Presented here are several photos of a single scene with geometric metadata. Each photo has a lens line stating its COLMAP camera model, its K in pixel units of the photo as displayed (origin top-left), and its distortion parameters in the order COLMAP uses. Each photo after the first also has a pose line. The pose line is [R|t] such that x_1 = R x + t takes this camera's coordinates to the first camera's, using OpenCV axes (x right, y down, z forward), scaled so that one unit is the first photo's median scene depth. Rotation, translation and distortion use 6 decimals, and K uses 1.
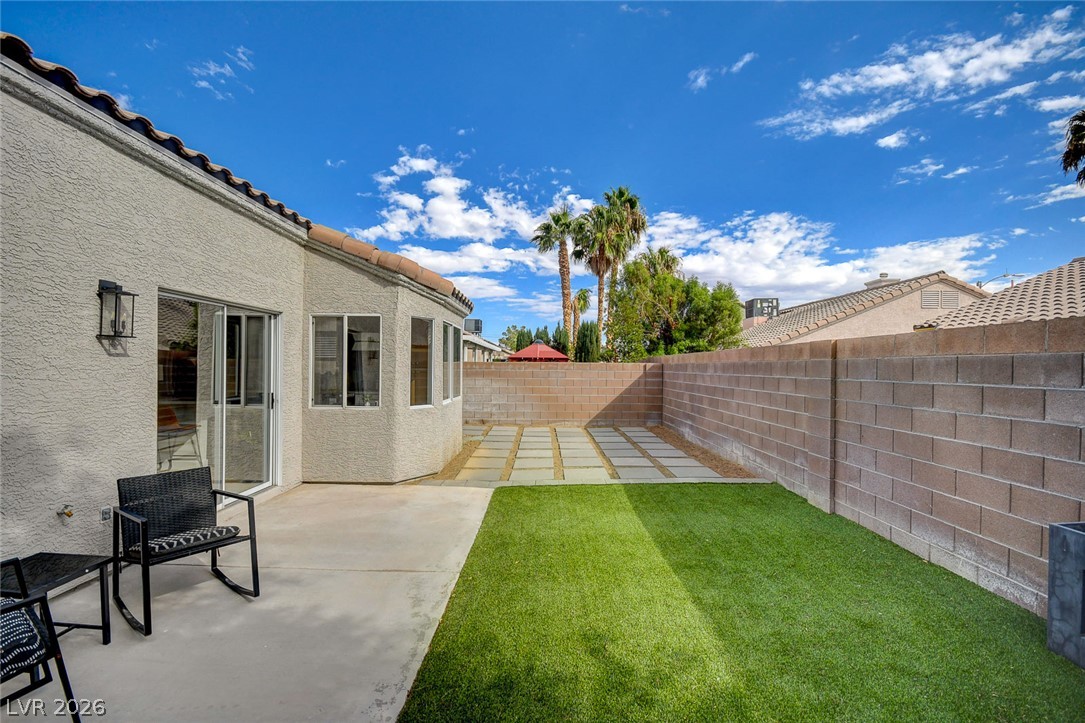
lens RADIAL K [[480.5, 0, 536.1], [0, 480.5, 356.8], [0, 0, 1]] dist [-0.001244, -0.002310]
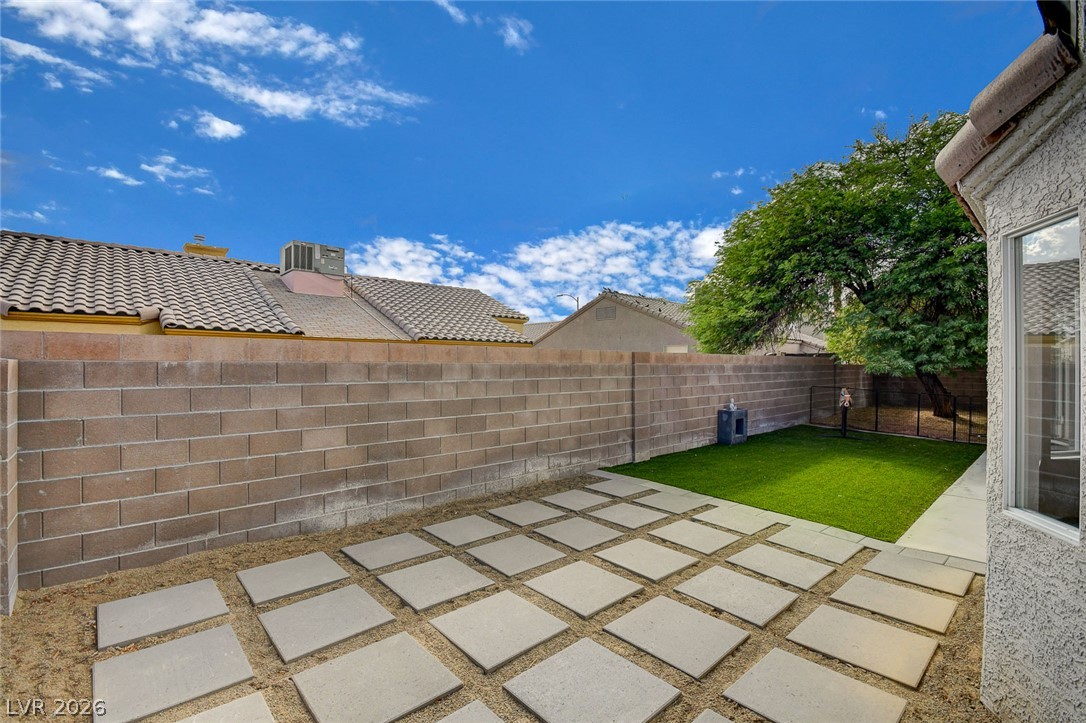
lens RADIAL K [[480.9, 0, 537.7], [0, 480.9, 358.4], [0, 0, 1]] dist [-0.001244, -0.002310]
pose [[-0.684905, -0.001164, 0.728631, -0.046168], [-0.023967, 0.999494, -0.020932, 0.004425], [-0.728238, -0.031799, -0.684587, 0.361062]]
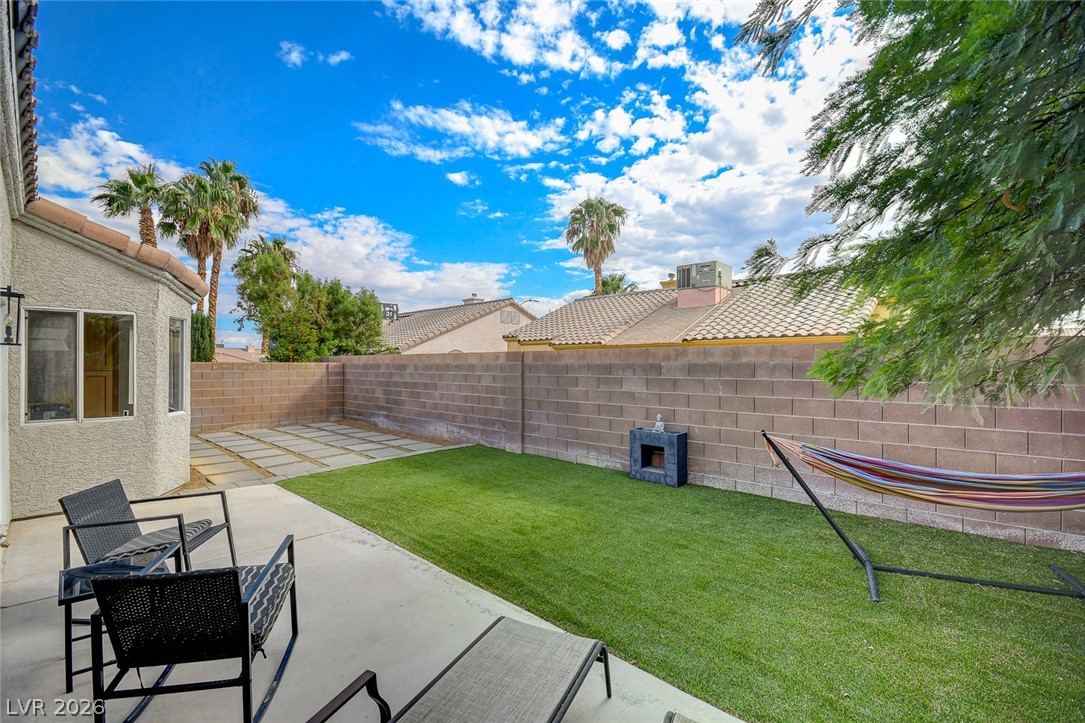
lens RADIAL K [[480.5, 0, 542.4], [0, 480.5, 376.0], [0, 0, 1]] dist [-0.001244, -0.002310]
pose [[0.680105, -0.024702, 0.732698, -0.087052], [-0.010377, 0.999008, 0.043312, -0.003457], [-0.733041, -0.037060, 0.679174, -0.030465]]
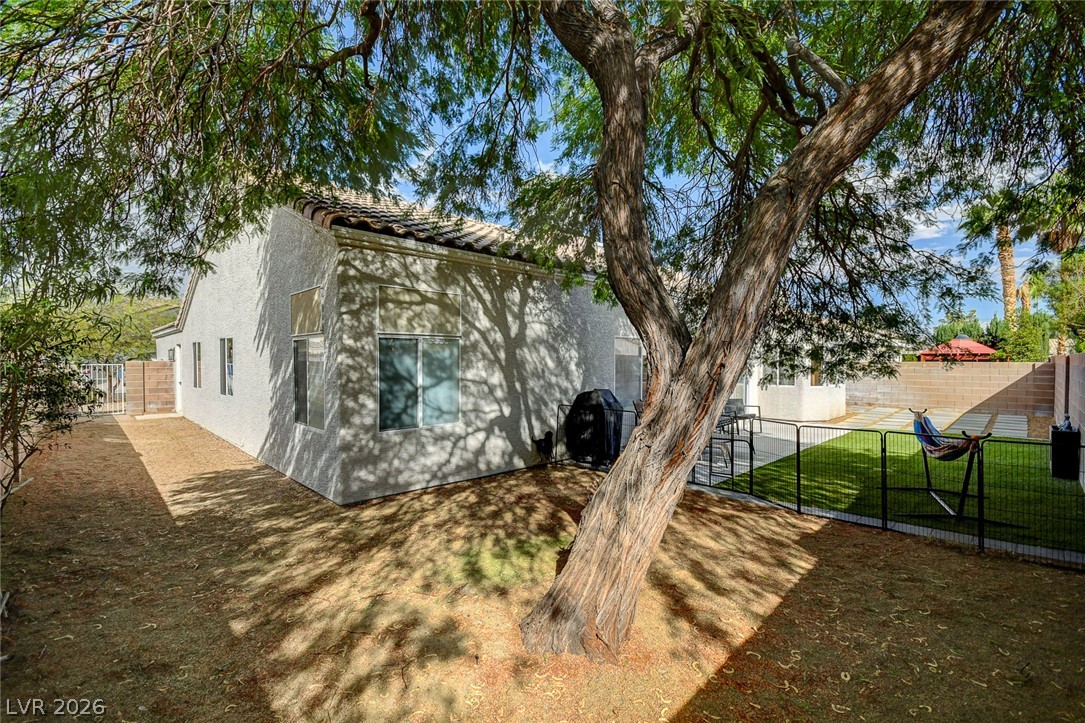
lens RADIAL K [[480.5, 0, 539.6], [0, 480.5, 364.9], [0, 0, 1]] dist [-0.001244, -0.002310]
pose [[0.708551, -0.000565, -0.705659, 0.072983], [0.022134, 0.999525, 0.021425, -0.012002], [0.705312, -0.030800, 0.708227, -0.253620]]
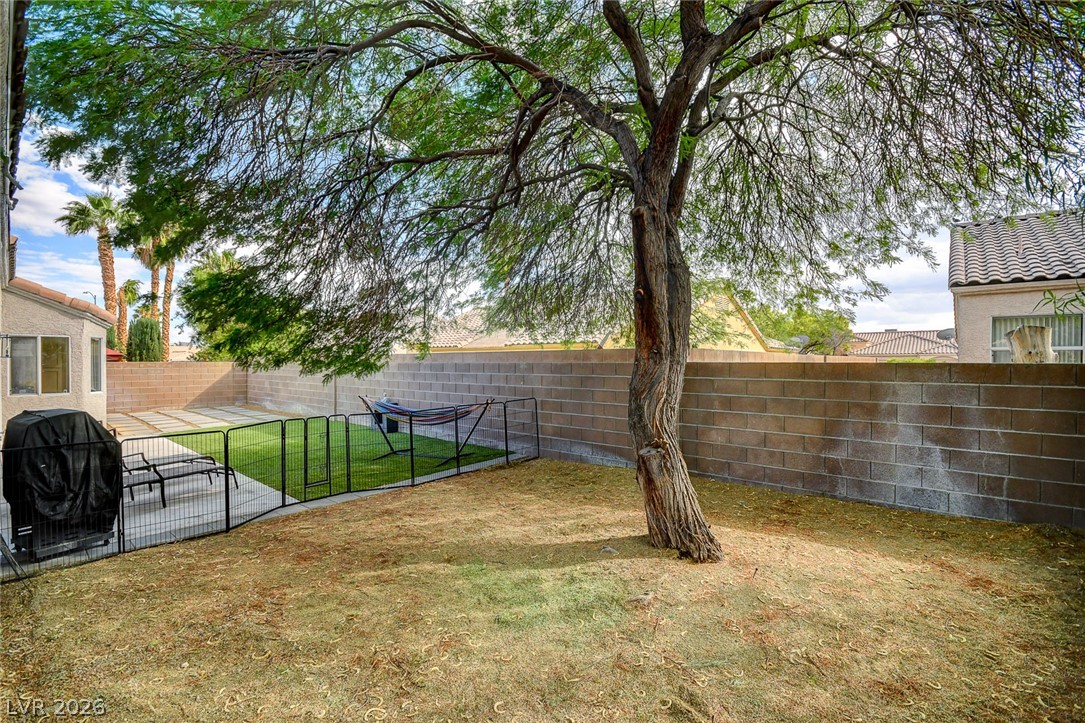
lens RADIAL K [[480.5, 0, 536.7], [0, 480.5, 376.9], [0, 0, 1]] dist [-0.001244, -0.002310]
pose [[0.659870, -0.031577, 0.750716, -0.094134], [-0.009901, 0.998664, 0.050709, -0.009053], [-0.751315, -0.040894, 0.658676, -0.234376]]
